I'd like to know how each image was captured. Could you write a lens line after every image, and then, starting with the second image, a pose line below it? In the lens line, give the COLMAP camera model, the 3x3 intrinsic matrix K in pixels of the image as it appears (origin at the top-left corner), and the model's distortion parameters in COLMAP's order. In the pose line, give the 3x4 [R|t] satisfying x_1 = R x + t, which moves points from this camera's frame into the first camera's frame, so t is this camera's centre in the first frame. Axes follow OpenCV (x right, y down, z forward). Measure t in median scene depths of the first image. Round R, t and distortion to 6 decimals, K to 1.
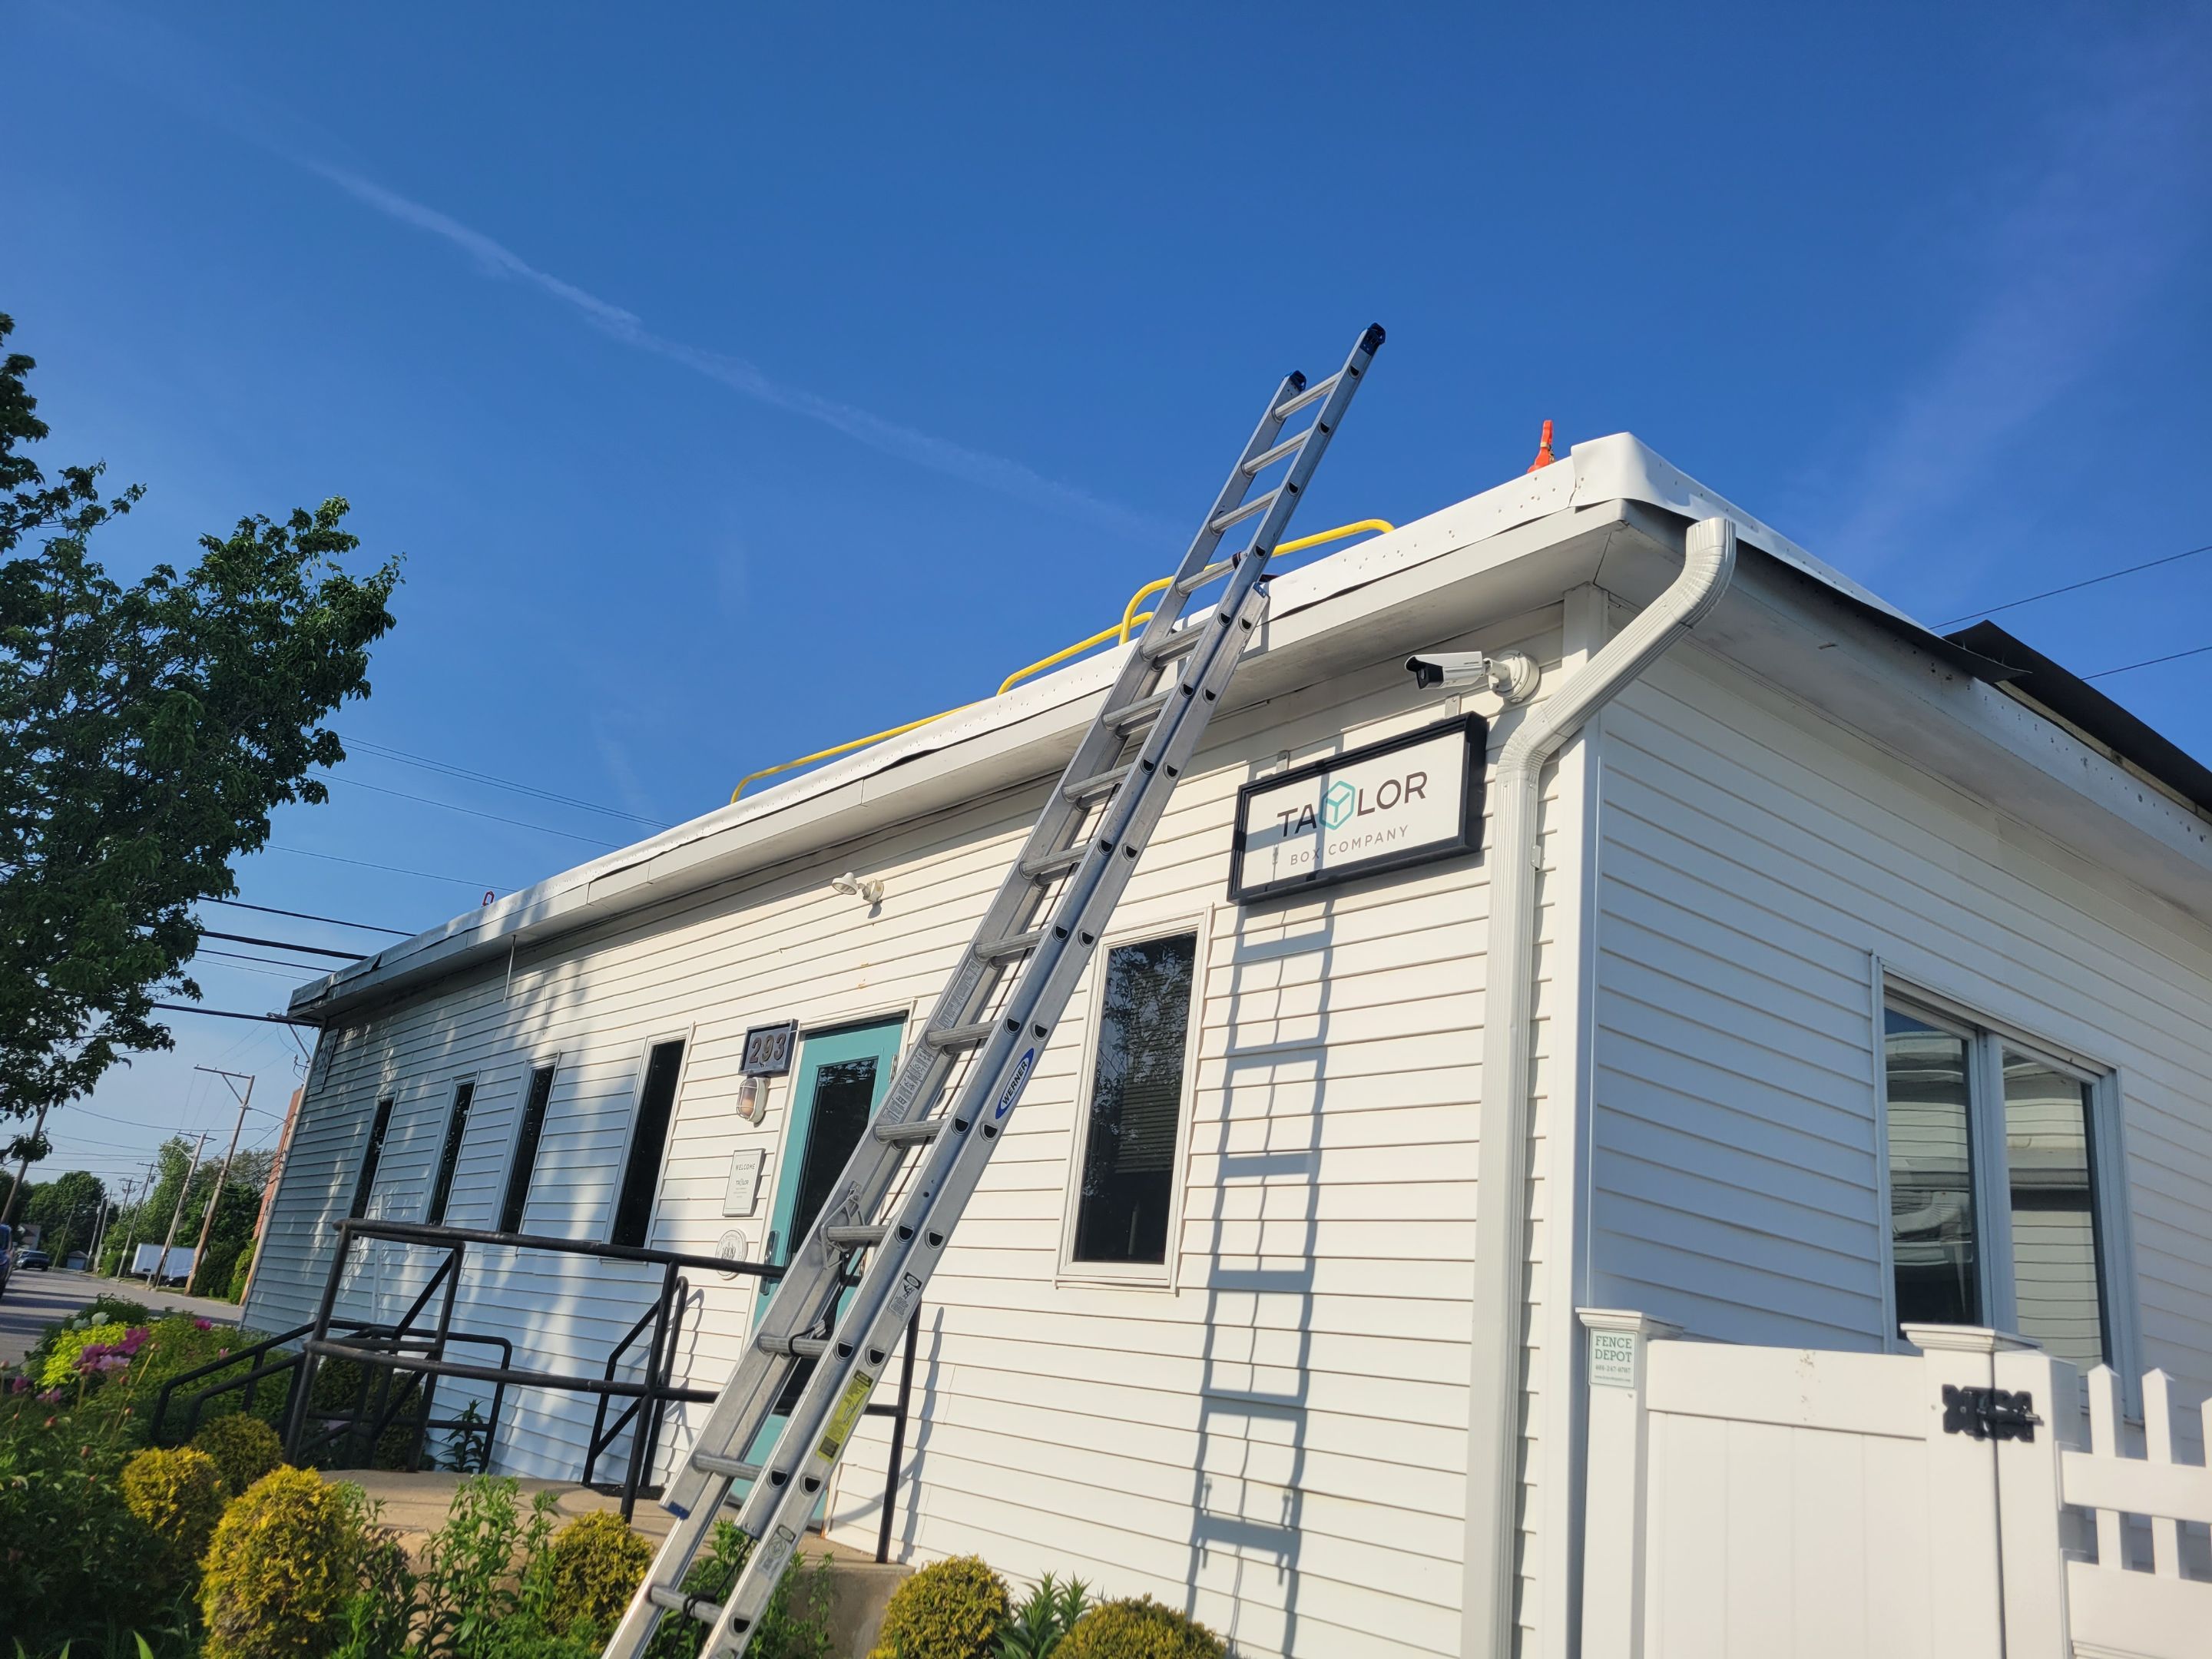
lens RADIAL K [[1668.3, 0, 1099.0], [0, 1668.3, 829.5], [0, 0, 1]] dist [0.030221, -0.000665]
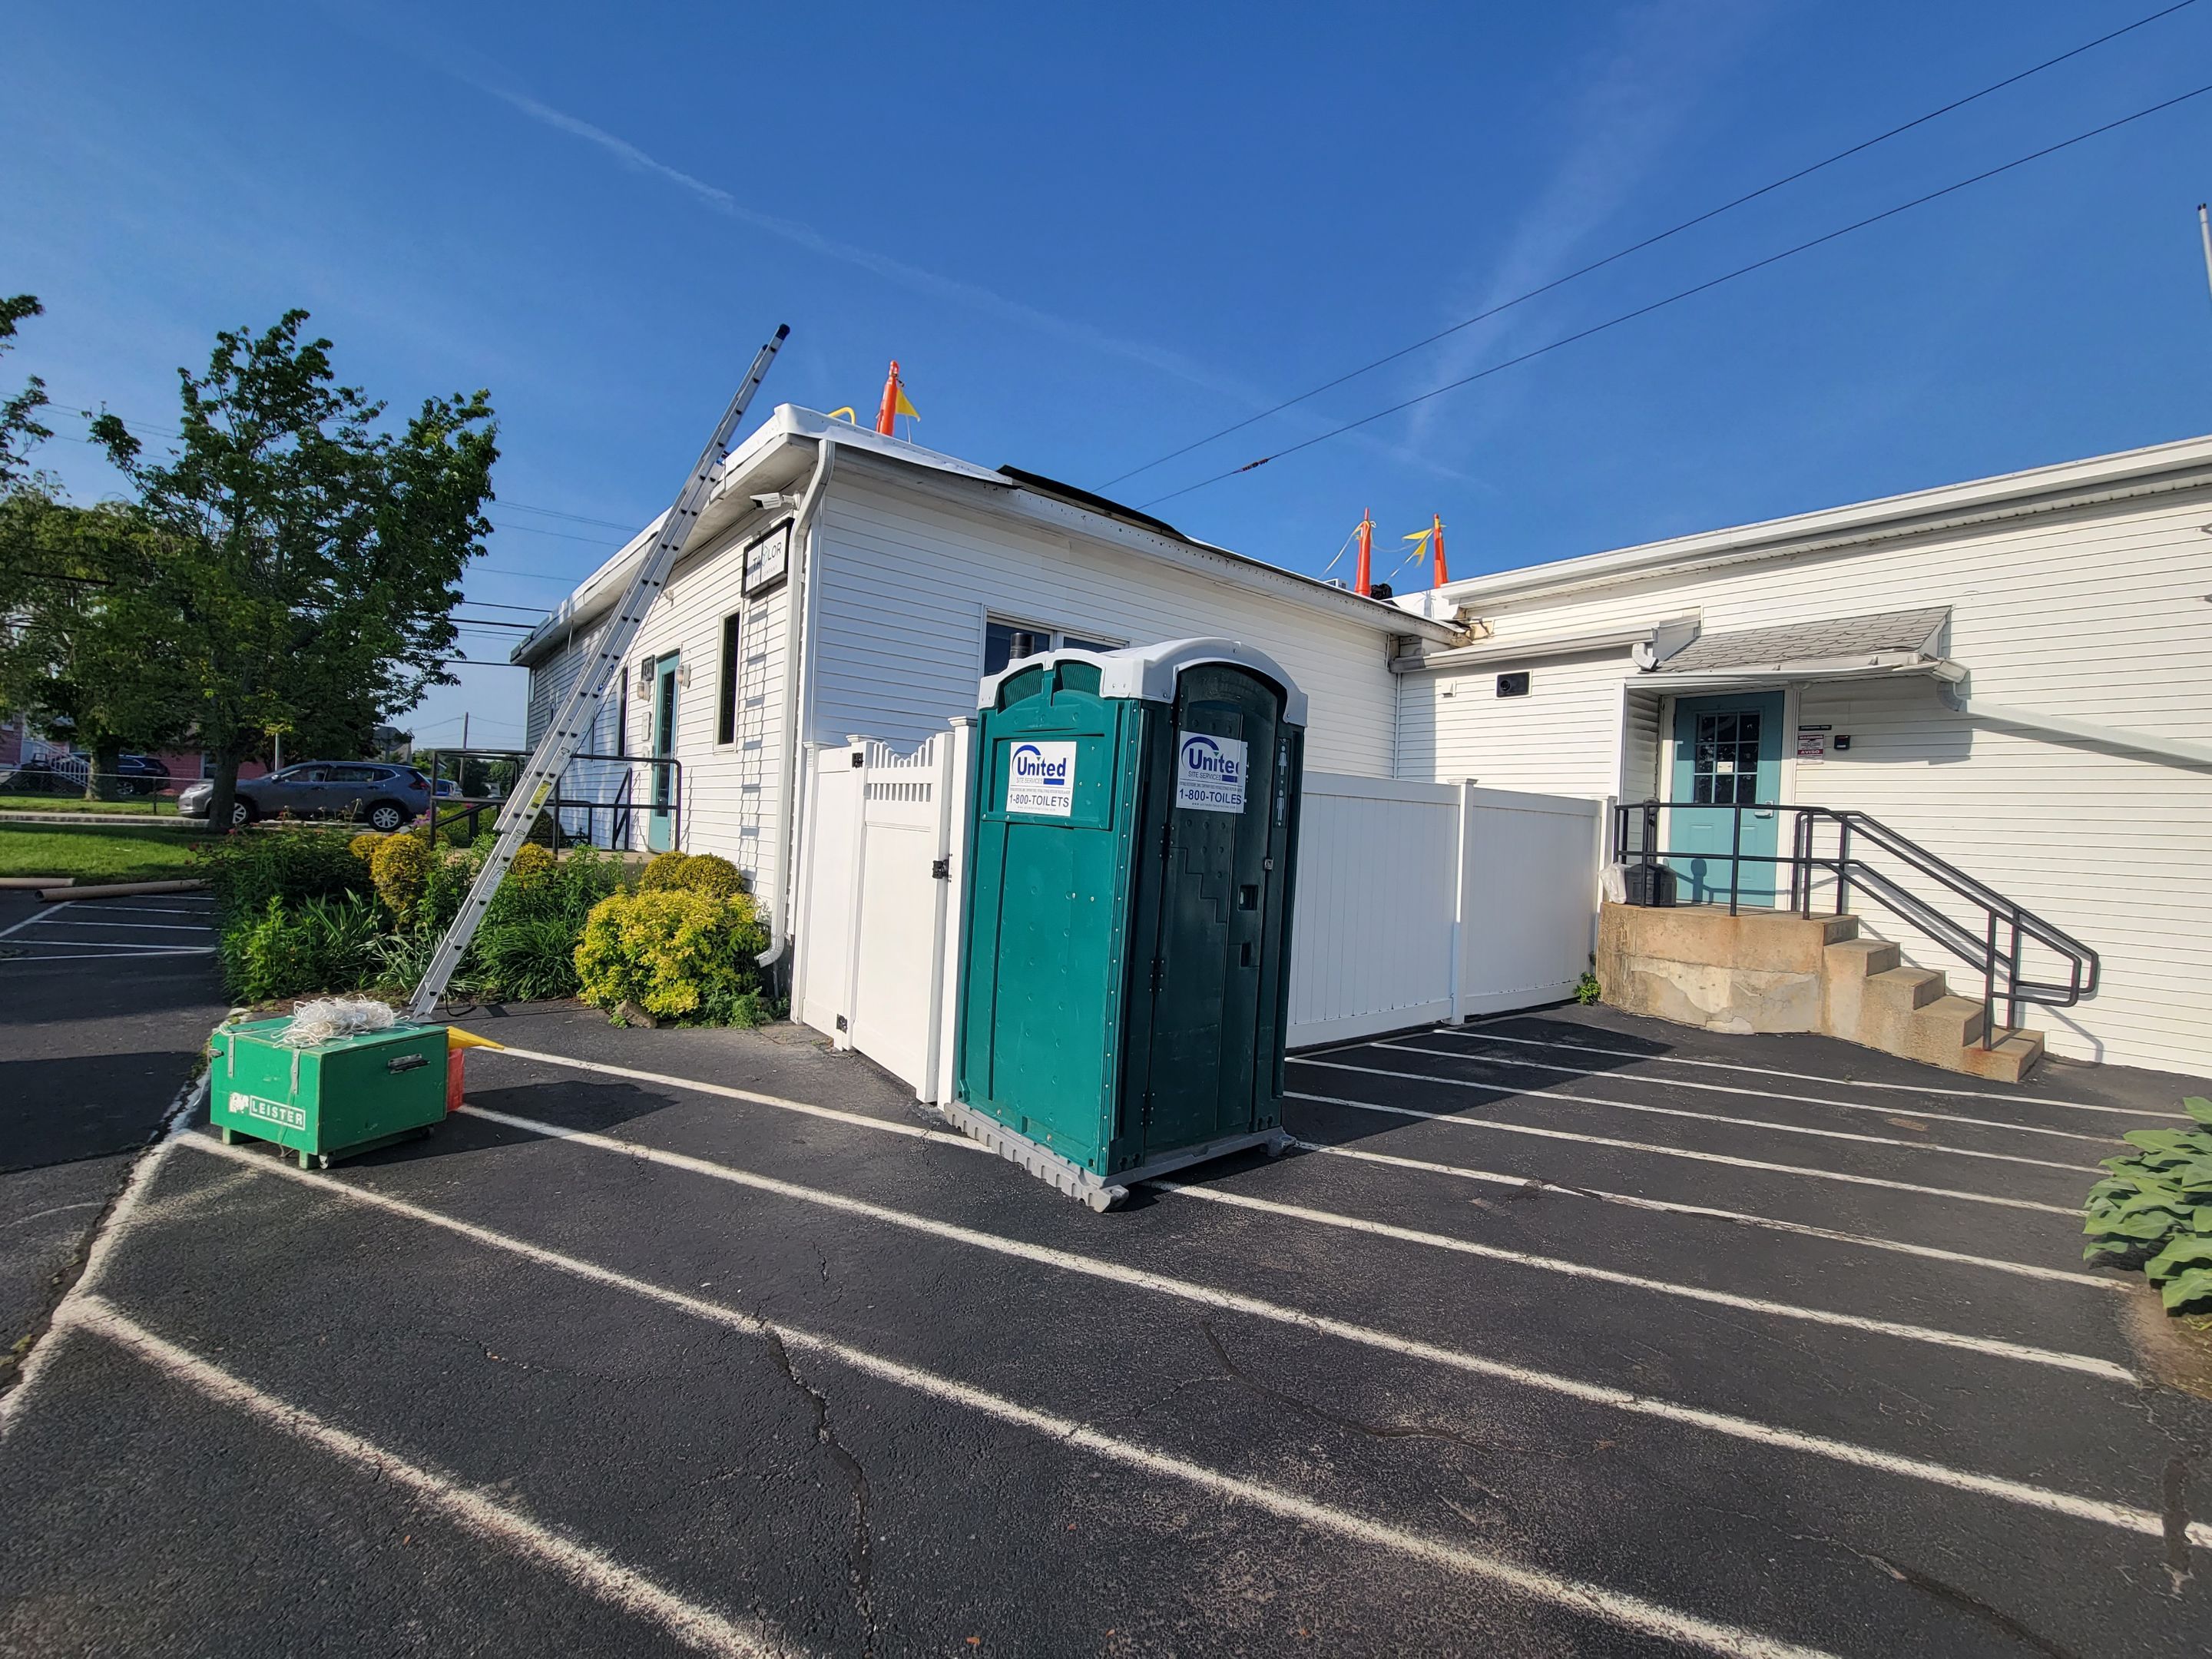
lens RADIAL K [[899.9, 0, 1115.8], [0, 899.9, 829.0], [0, 0, 1]] dist [-0.006760, -0.000098]
pose [[0.996160, -0.075725, 0.043948, 0.534805], [0.057422, 0.943981, 0.324965, -0.033256], [-0.066095, -0.321194, 0.944704, -0.392170]]
